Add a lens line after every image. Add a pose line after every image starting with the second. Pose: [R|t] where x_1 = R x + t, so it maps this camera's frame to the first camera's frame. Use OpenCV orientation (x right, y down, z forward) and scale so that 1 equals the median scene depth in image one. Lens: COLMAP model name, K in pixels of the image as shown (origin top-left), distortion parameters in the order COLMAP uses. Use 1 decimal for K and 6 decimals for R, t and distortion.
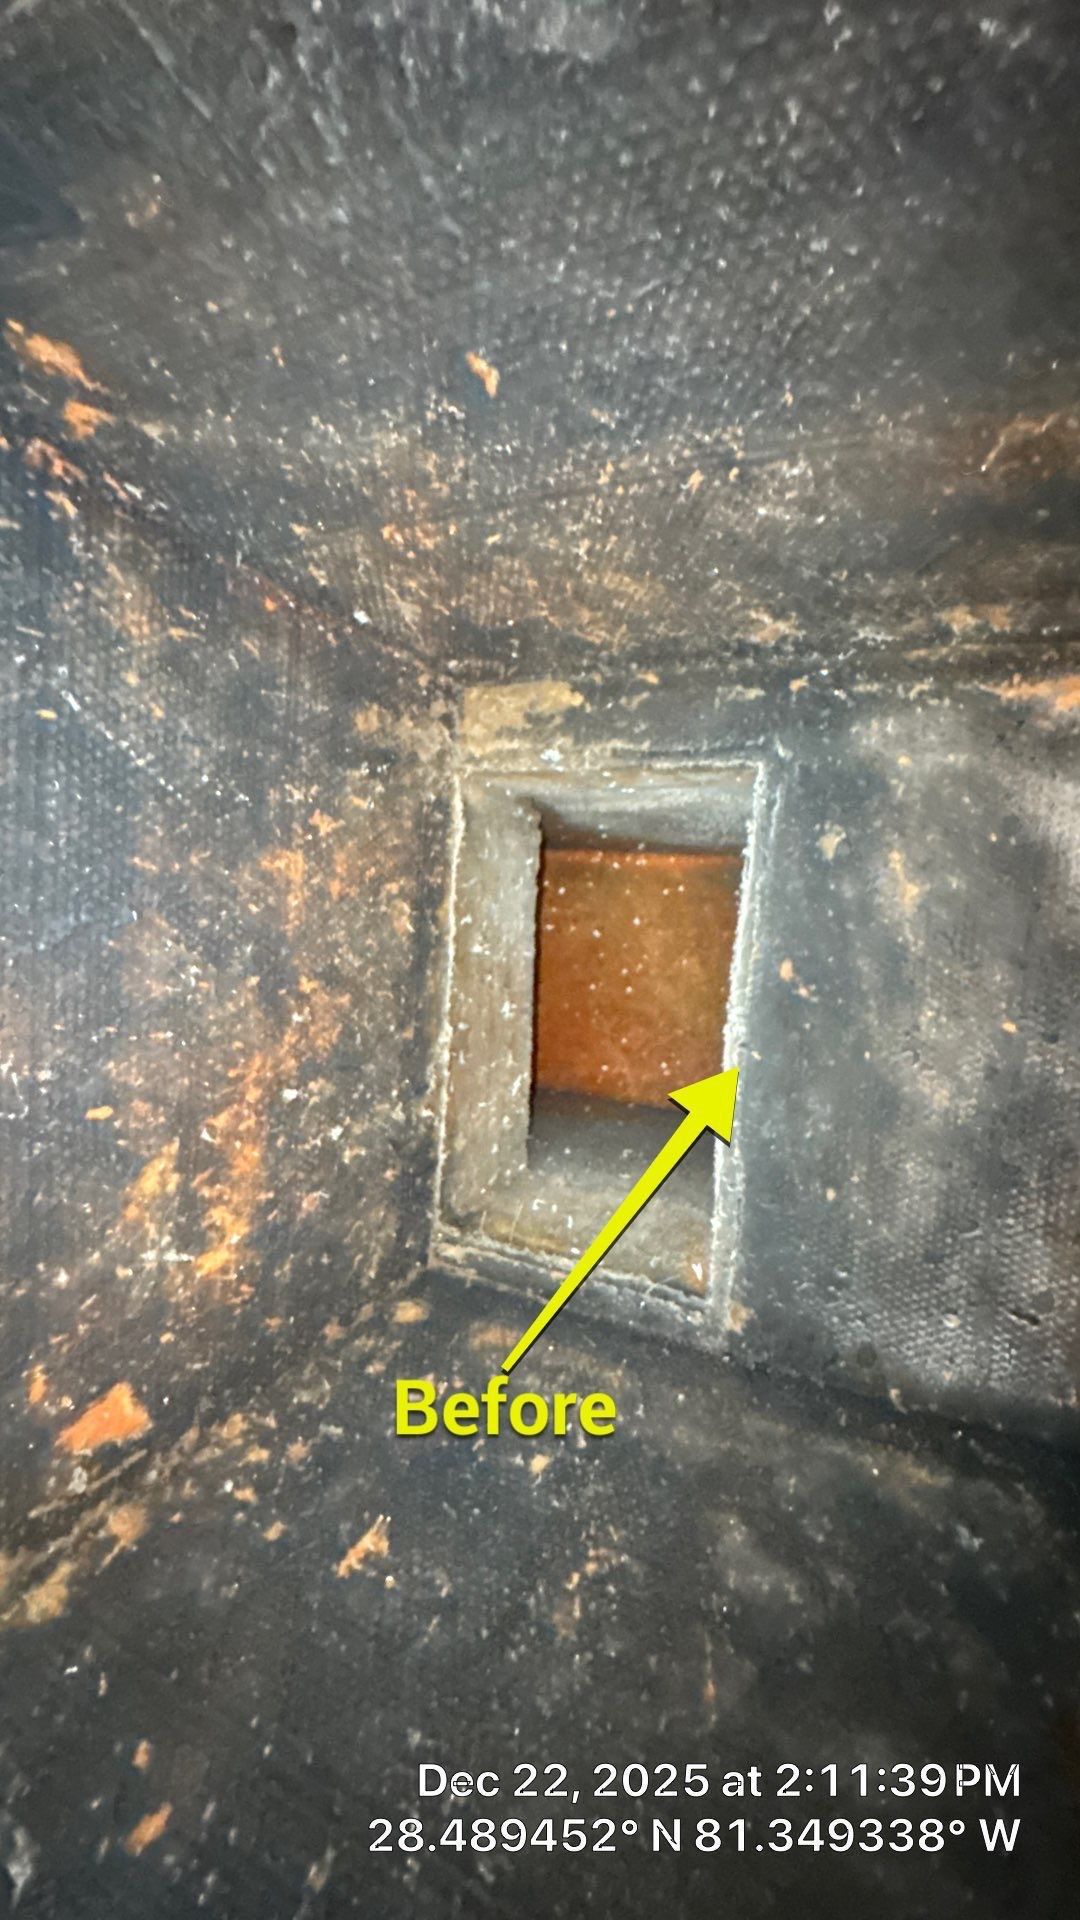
lens RADIAL K [[767.9, 0, 540.0], [0, 767.9, 960.0], [0, 0, 1]] dist [-0.008469, -0.000138]
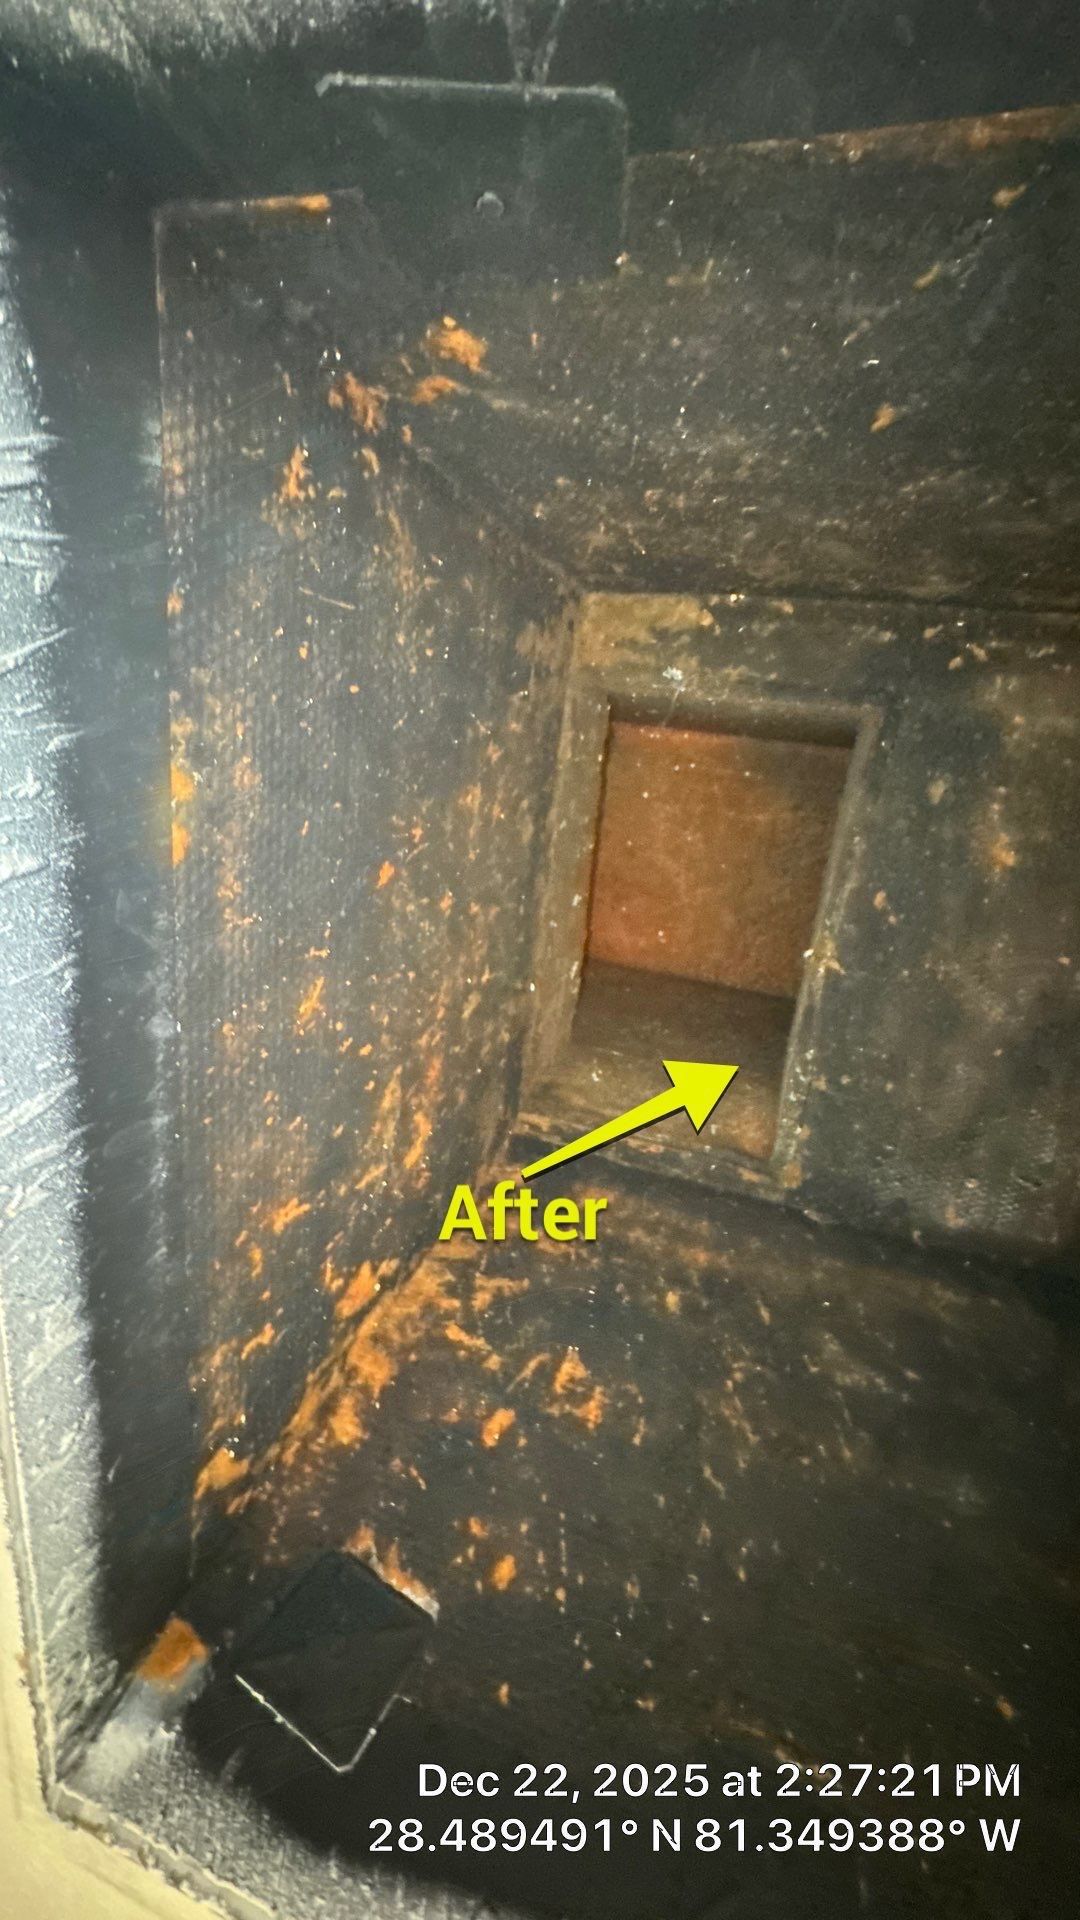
lens RADIAL K [[767.9, 0, 540.0], [0, 767.9, 960.0], [0, 0, 1]] dist [-0.008469, -0.000138]
pose [[0.991915, 0.017775, 0.125651, -0.334688], [-0.045377, 0.974358, 0.220382, -0.133390], [-0.118511, -0.224302, 0.967287, -0.057010]]
